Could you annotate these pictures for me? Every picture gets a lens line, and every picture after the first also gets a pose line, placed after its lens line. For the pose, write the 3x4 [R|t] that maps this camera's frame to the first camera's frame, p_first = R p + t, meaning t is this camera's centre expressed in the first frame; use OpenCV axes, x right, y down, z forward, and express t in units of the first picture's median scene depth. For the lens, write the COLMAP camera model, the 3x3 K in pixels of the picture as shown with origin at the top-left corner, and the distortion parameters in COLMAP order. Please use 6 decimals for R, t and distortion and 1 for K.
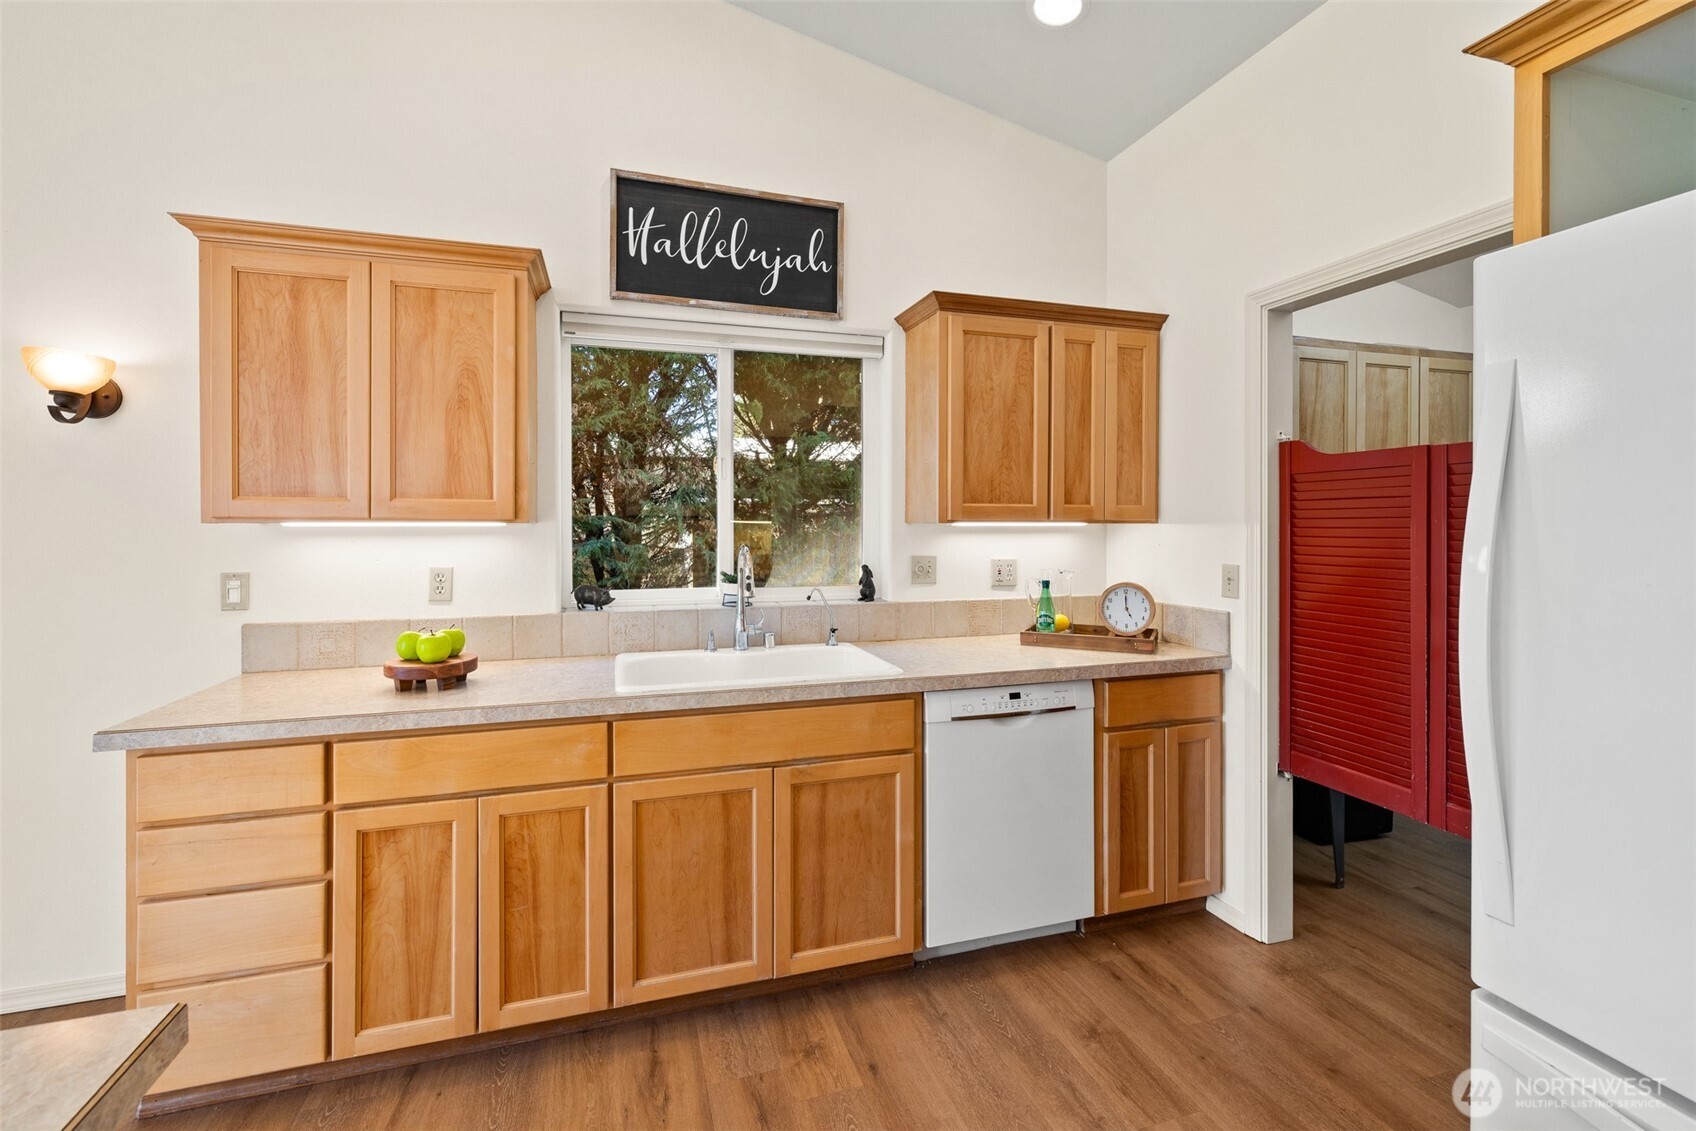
lens RADIAL K [[731.6, 0, 837.8], [0, 731.6, 525.1], [0, 0, 1]] dist [0.005108, 0.000276]
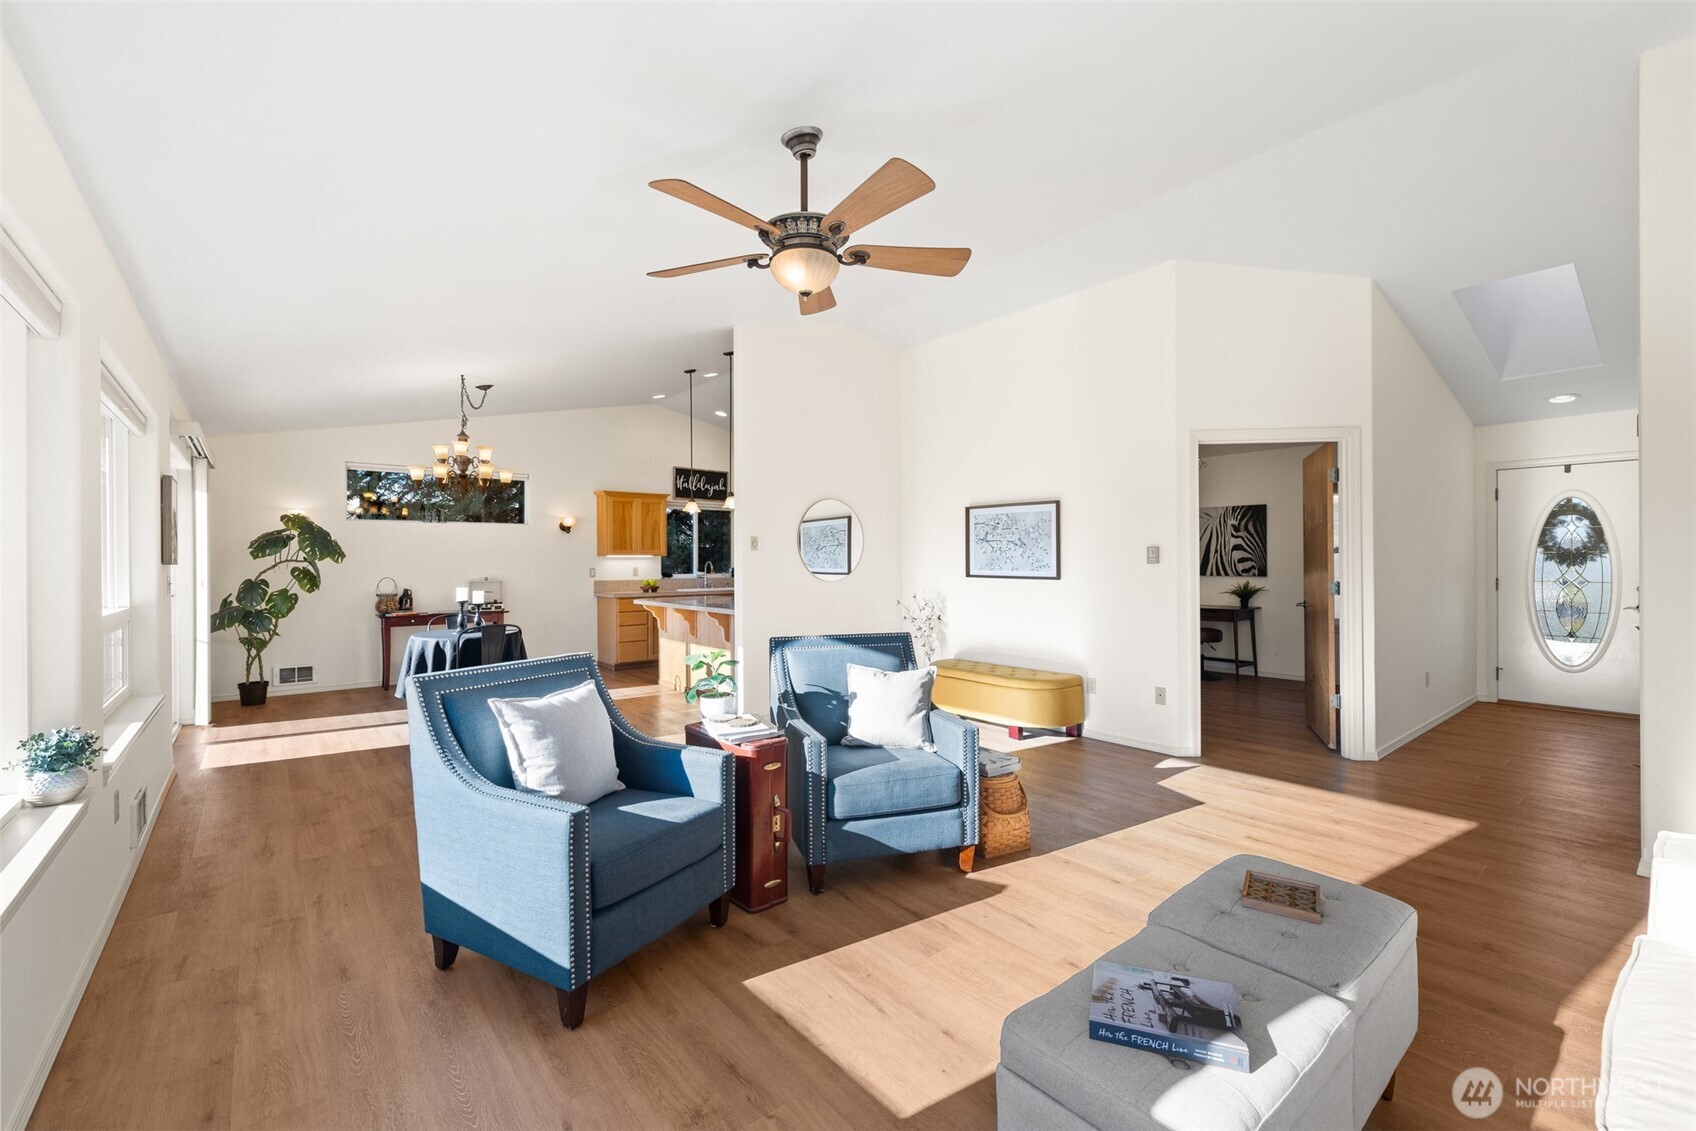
lens RADIAL K [[715.3, 0, 846.5], [0, 715.3, 562.2], [0, 0, 1]] dist [0.000807, 0.000019]
pose [[0.925433, -0.003386, 0.378897, -1.132482], [0.003818, 0.999993, -0.000390, 0.044585], [-0.378893, 0.001807, 0.925439, -3.624900]]
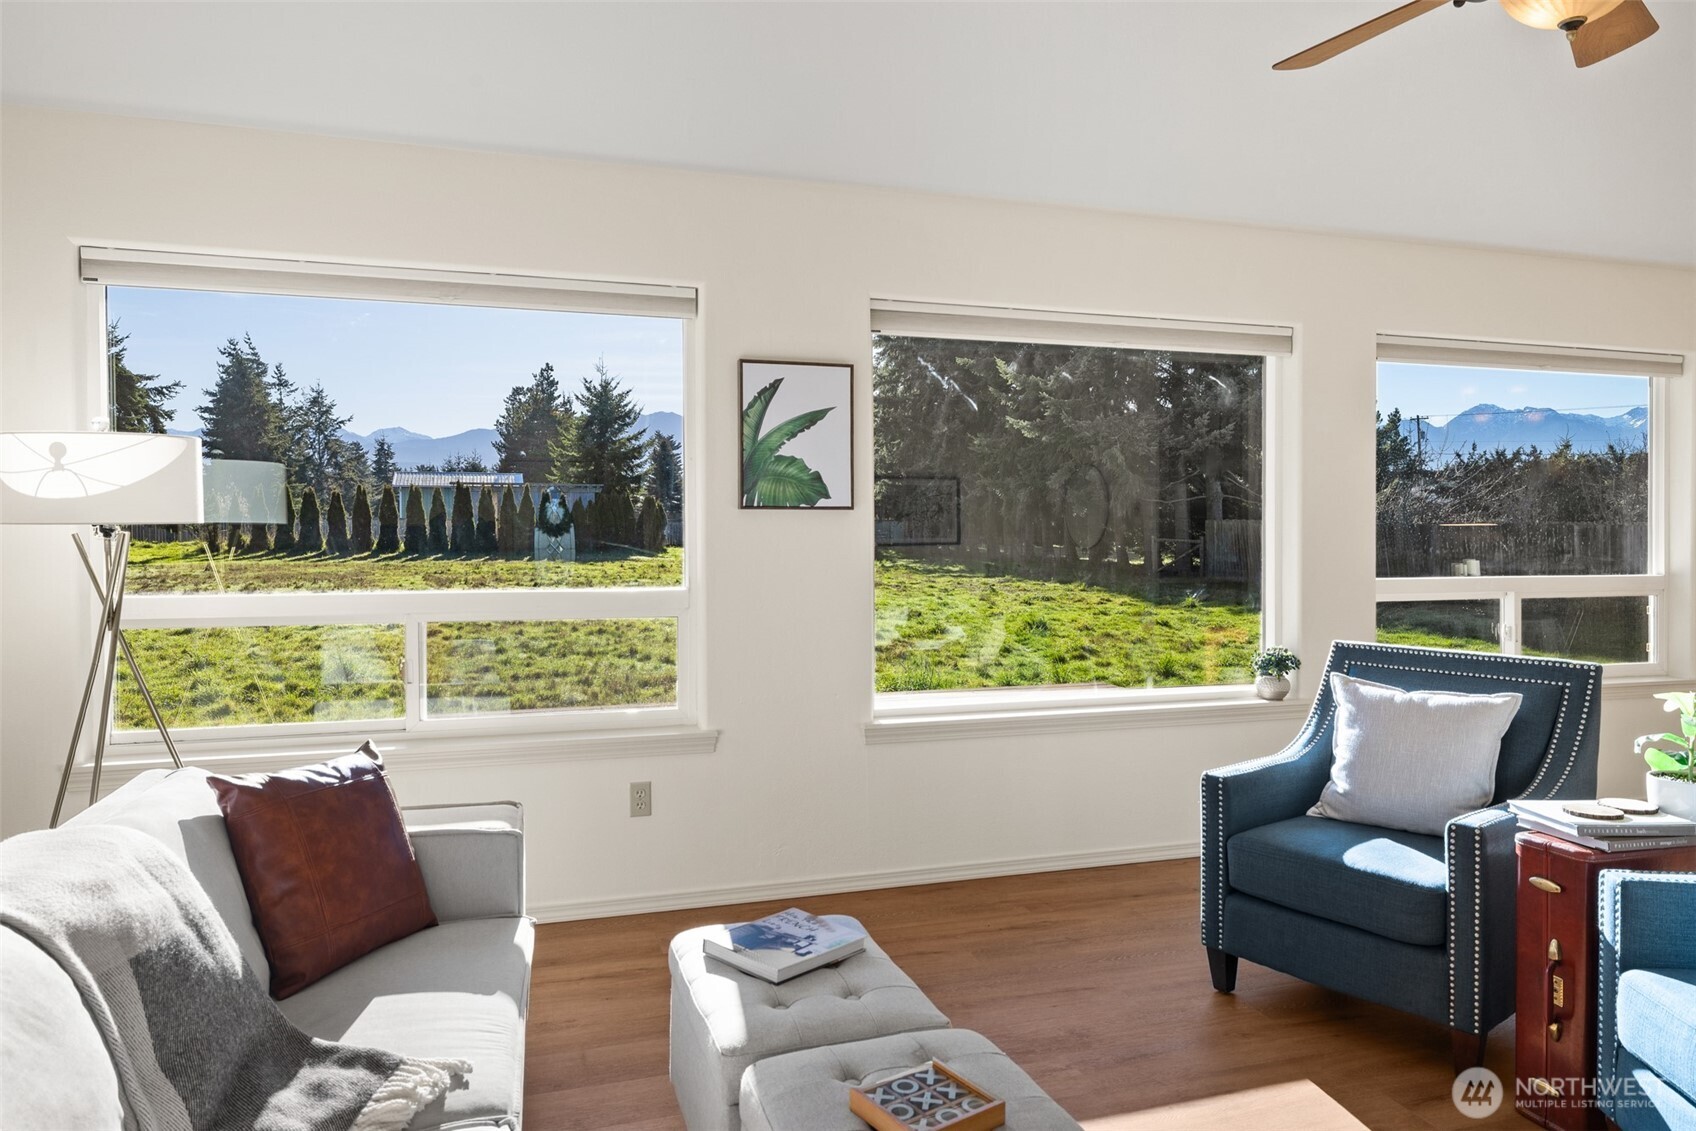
lens RADIAL K [[1114.7, 0, 848.0], [0, 1114.7, 565.5], [0, 0, 1]] dist [0.006155, -0.001123]
pose [[0.017524, 0.038650, -0.999099, 0.388705], [-0.002444, 0.999251, 0.038613, 0.037065], [0.999843, 0.001765, 0.017605, -3.115504]]
